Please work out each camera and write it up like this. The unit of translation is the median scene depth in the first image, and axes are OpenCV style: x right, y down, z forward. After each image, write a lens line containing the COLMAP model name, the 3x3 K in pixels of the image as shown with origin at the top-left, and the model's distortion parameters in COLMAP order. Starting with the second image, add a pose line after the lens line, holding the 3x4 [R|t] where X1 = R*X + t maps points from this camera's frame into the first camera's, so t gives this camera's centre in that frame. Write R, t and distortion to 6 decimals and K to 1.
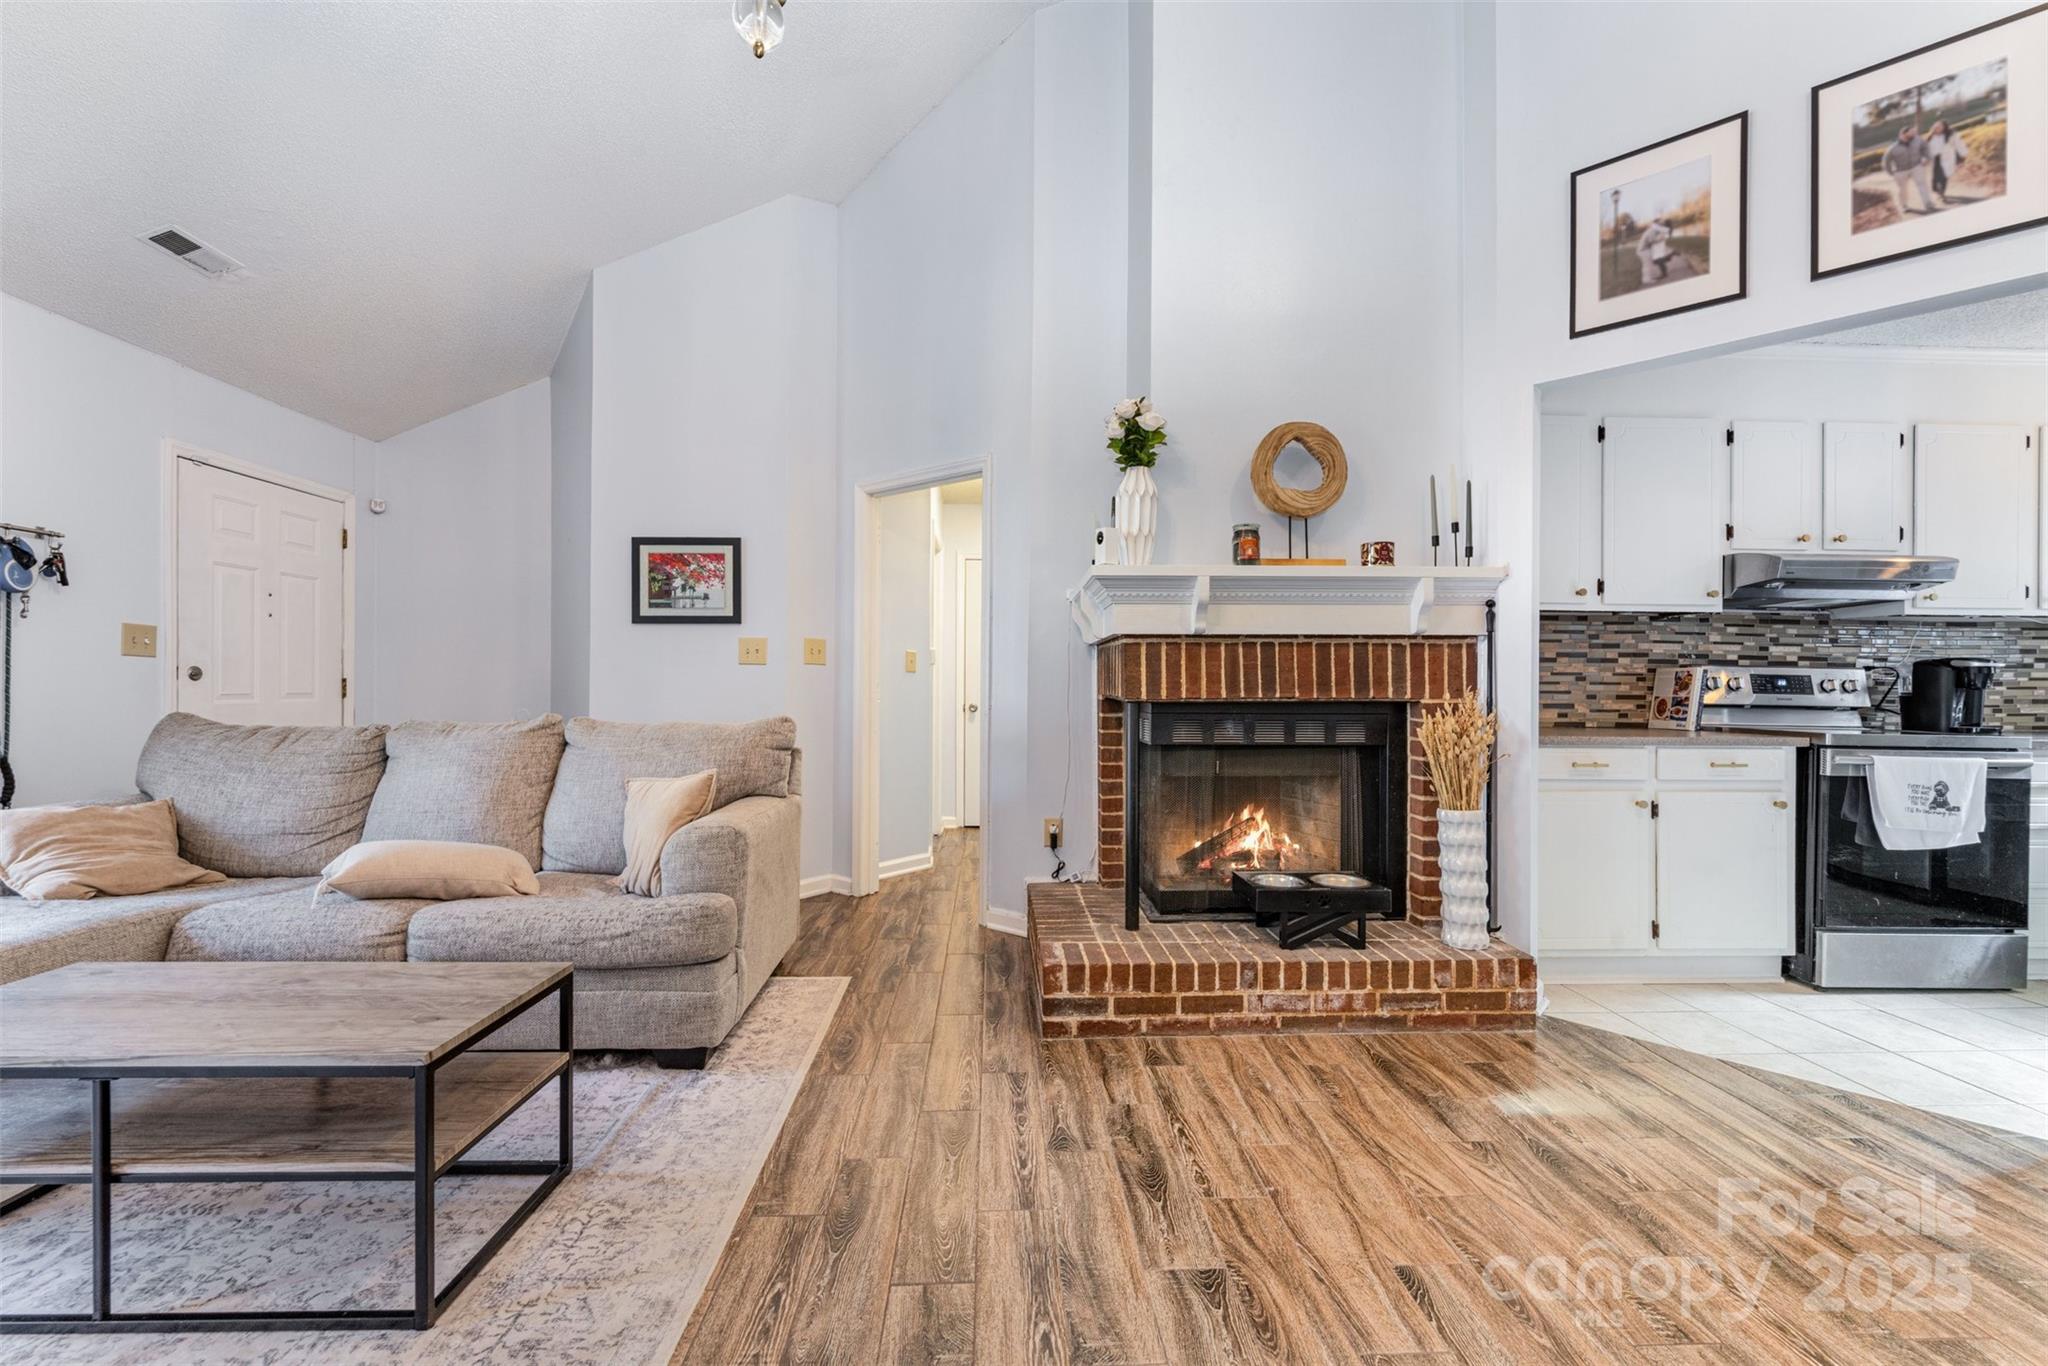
lens RADIAL K [[825.1, 0, 1019.8], [0, 825.1, 686.6], [0, 0, 1]] dist [0.000008, 0.000922]
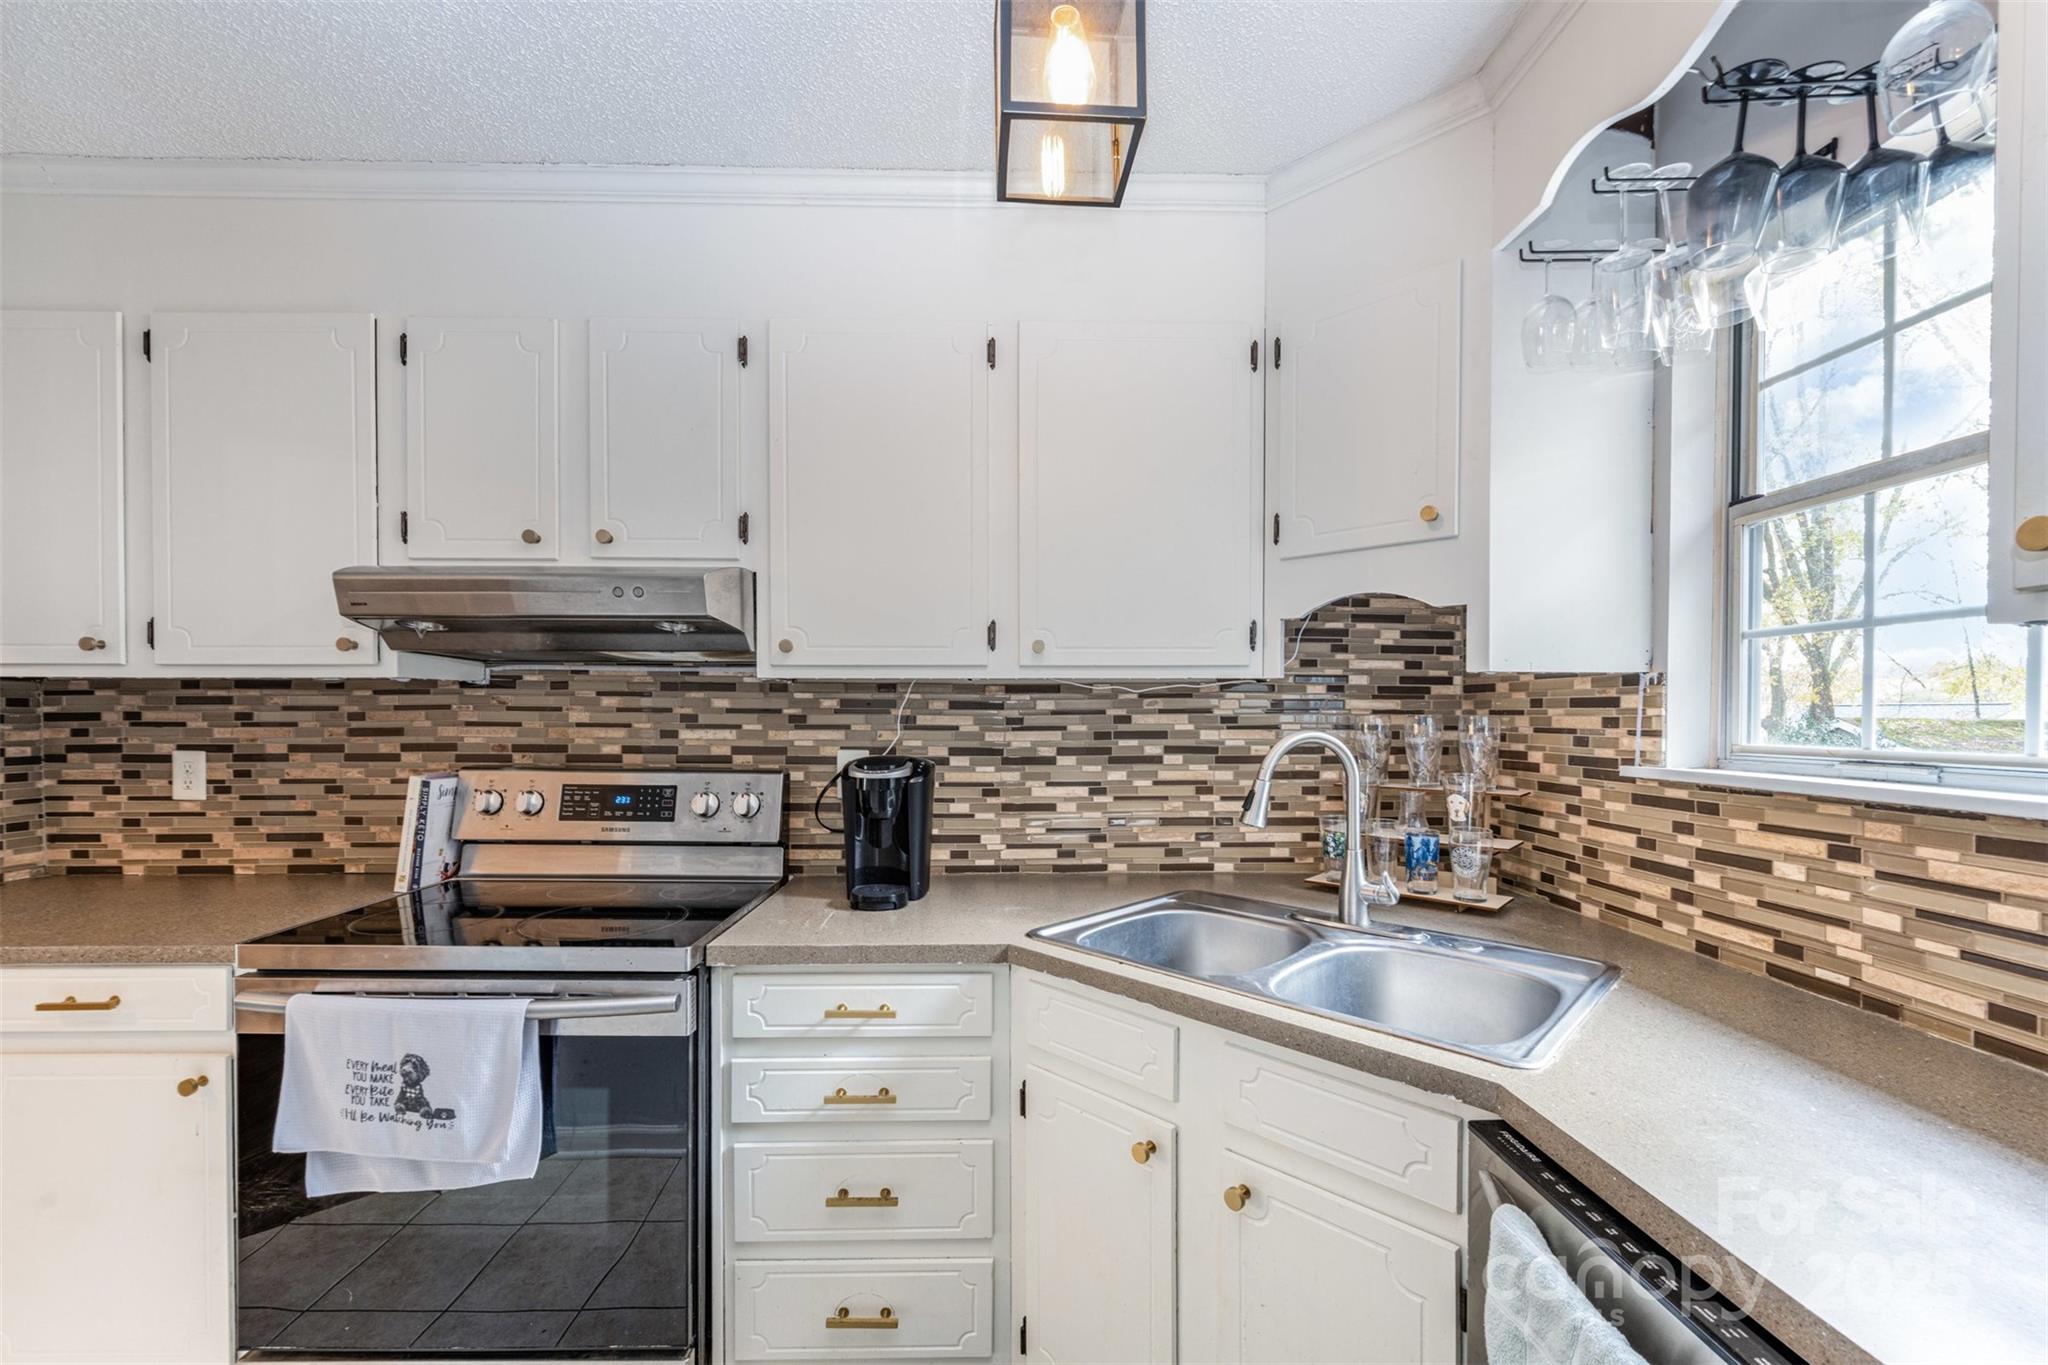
lens RADIAL K [[825.1, 0, 1007.5], [0, 825.1, 729.8], [0, 0, 1]] dist [0.000008, 0.000922]
pose [[0.999854, -0.006274, -0.015909, 1.155430], [0.006471, 0.999903, 0.012342, -0.055066], [0.015830, -0.012443, 0.999797, 0.435916]]
